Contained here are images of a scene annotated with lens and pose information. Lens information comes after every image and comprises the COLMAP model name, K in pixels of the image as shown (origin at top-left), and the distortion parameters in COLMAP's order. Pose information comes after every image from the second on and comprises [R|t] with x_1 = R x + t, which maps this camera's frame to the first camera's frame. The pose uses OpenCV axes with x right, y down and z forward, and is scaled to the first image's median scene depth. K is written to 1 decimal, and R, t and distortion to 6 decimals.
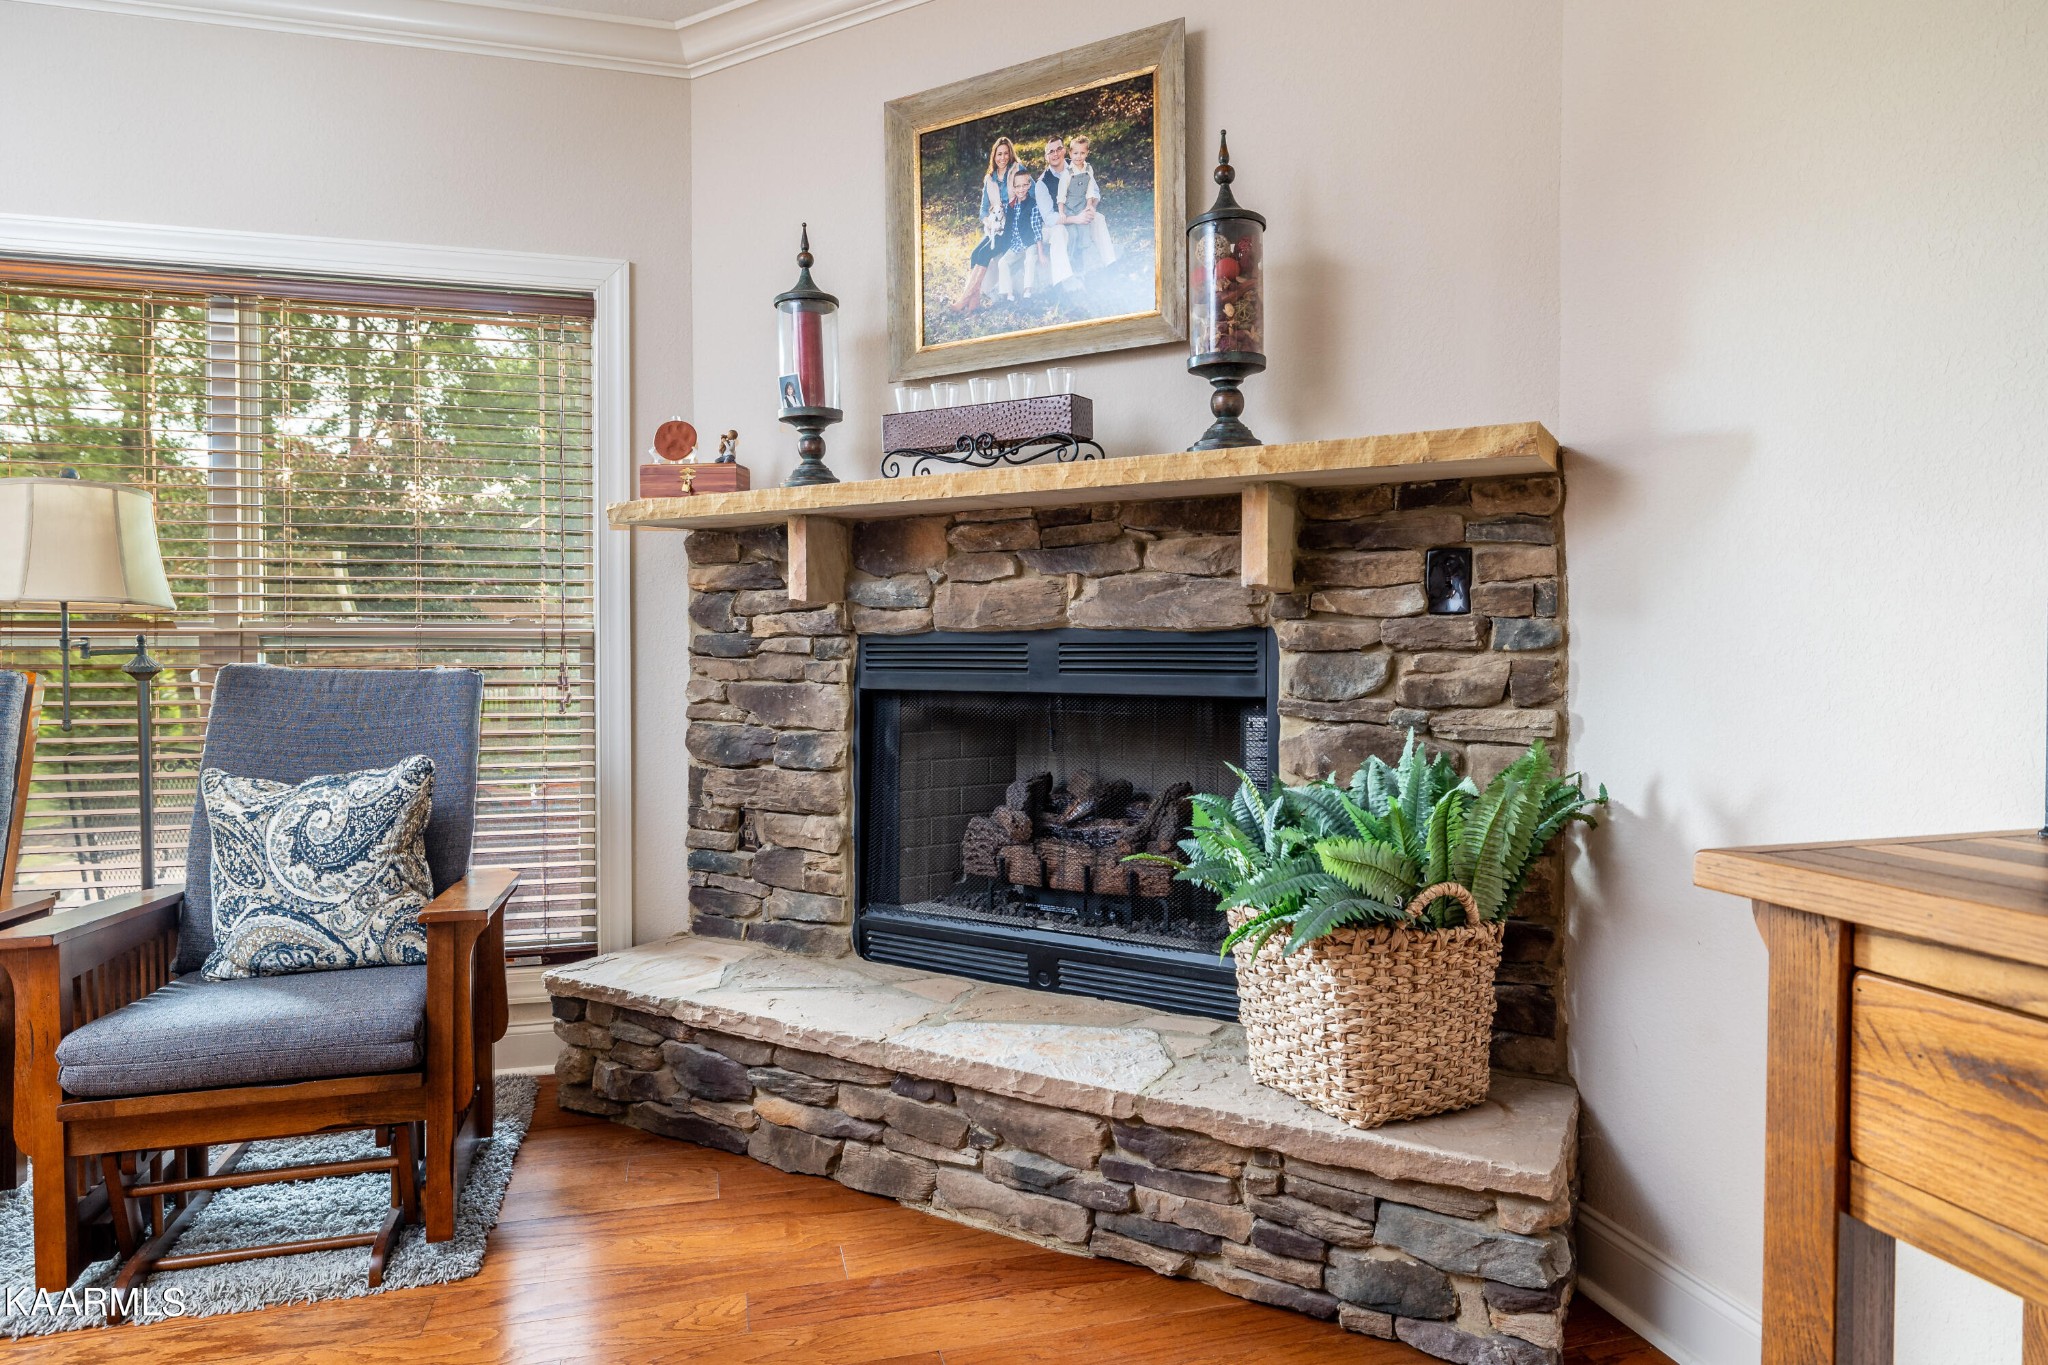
lens RADIAL K [[1201.3, 0, 1018.7], [0, 1201.3, 665.3], [0, 0, 1]] dist [-0.010794, 0.003892]
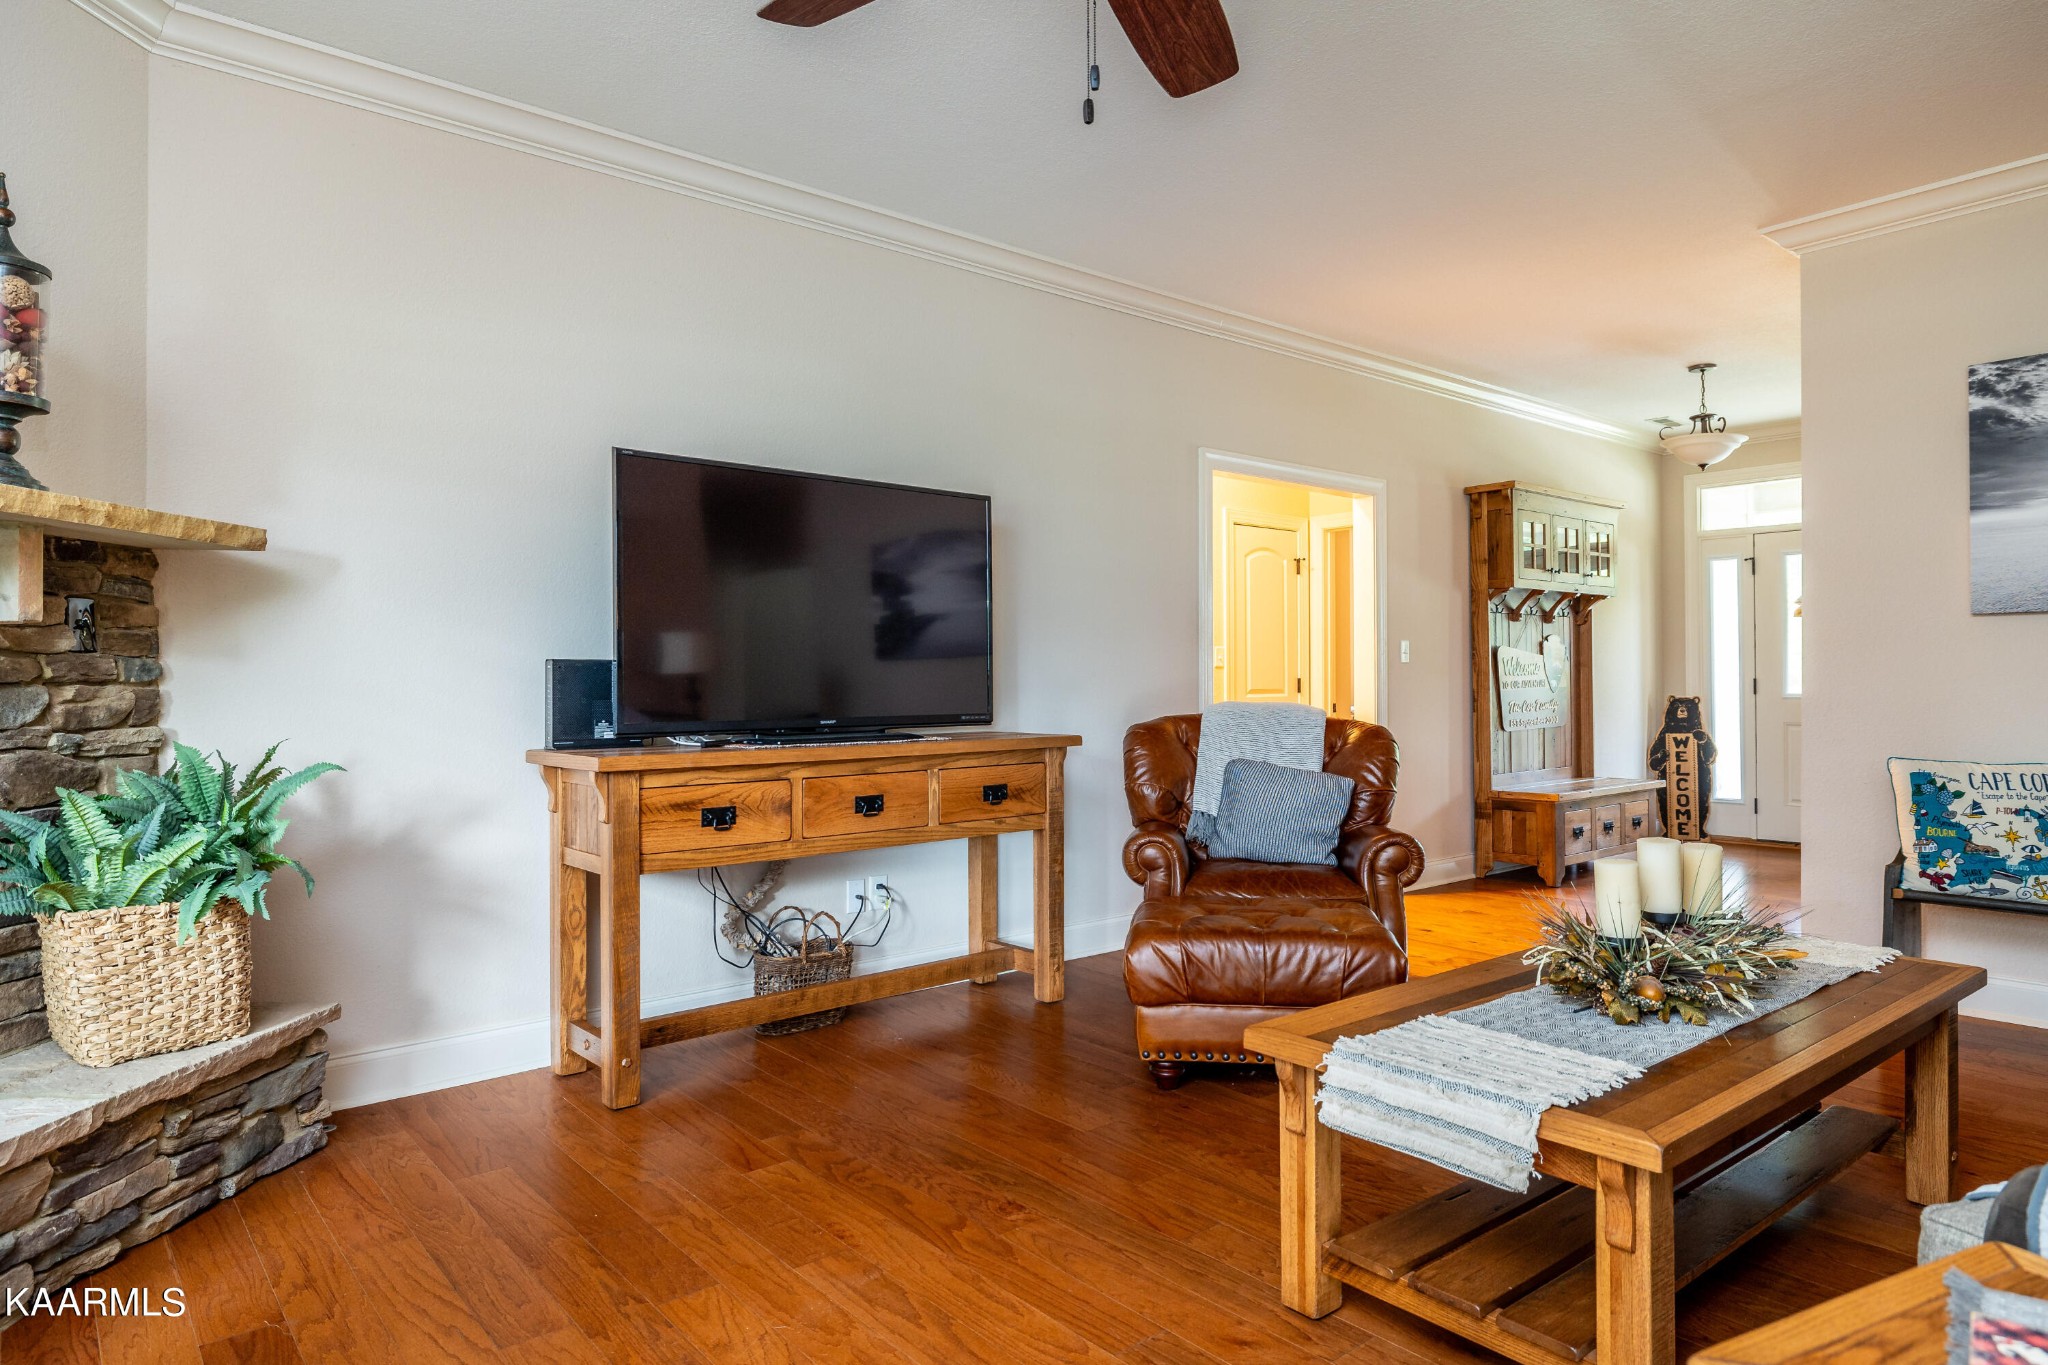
lens RADIAL K [[1201.3, 0, 1016.2], [0, 1201.3, 674.5], [0, 0, 1]] dist [-0.010794, 0.003892]
pose [[-0.416298, 0.007348, 0.909198, -0.974332], [0.016726, 0.999860, -0.000423, -0.003820], [-0.909074, 0.015032, -0.416363, 0.568783]]
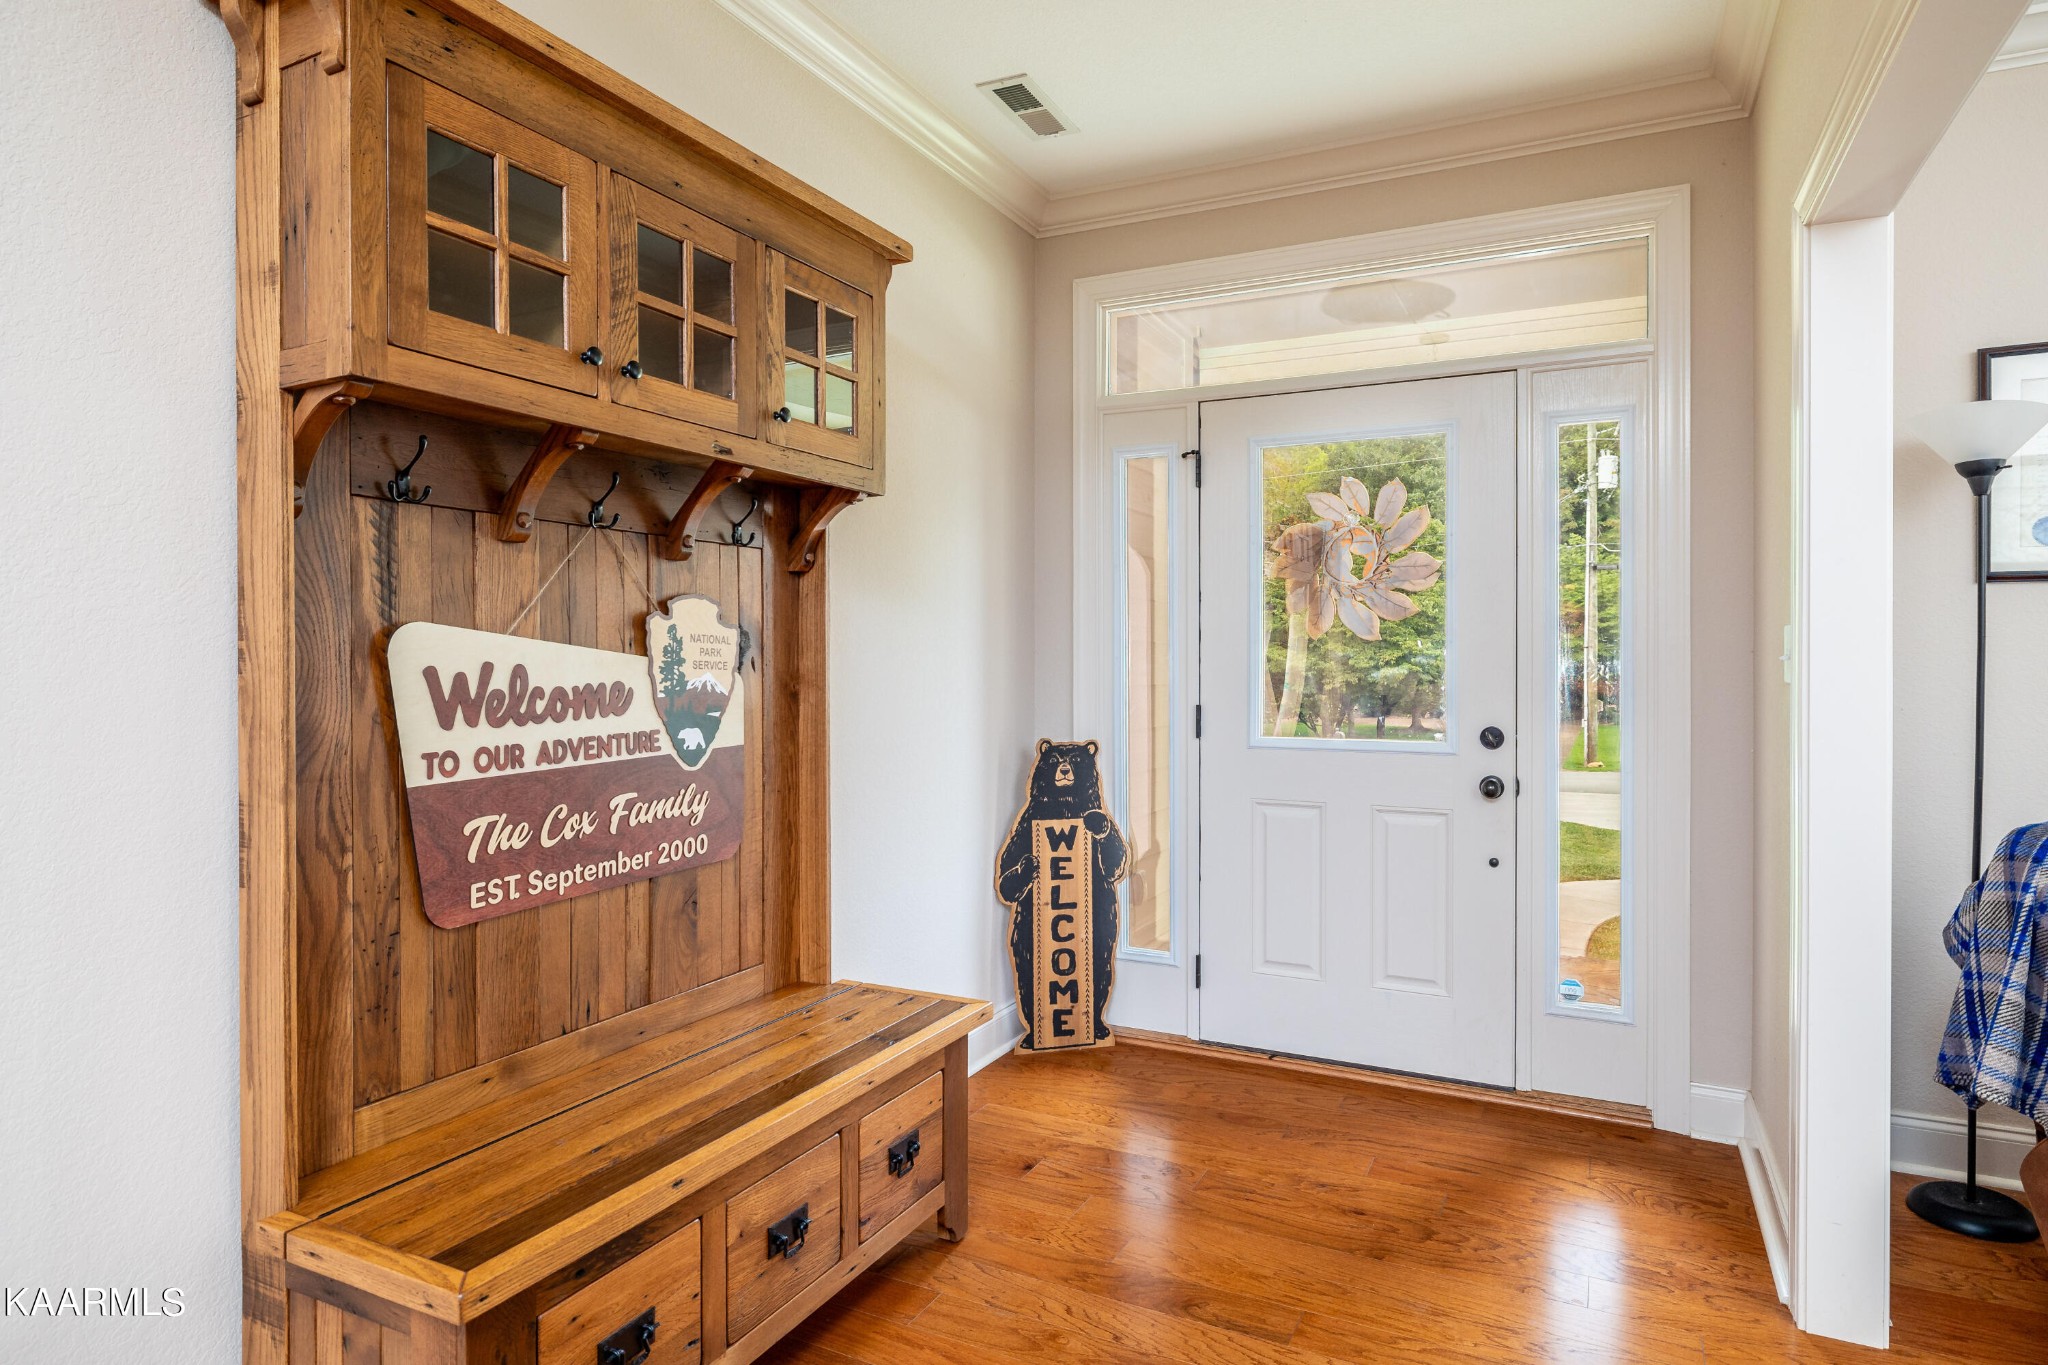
lens RADIAL K [[1201.3, 0, 1023.0], [0, 1201.3, 674.0], [0, 0, 1]] dist [-0.010794, 0.003892]
pose [[-0.751575, -0.009532, 0.659579, 0.225137], [0.006223, 0.999749, 0.021538, -0.032778], [-0.659619, 0.020292, -0.751327, -1.192417]]
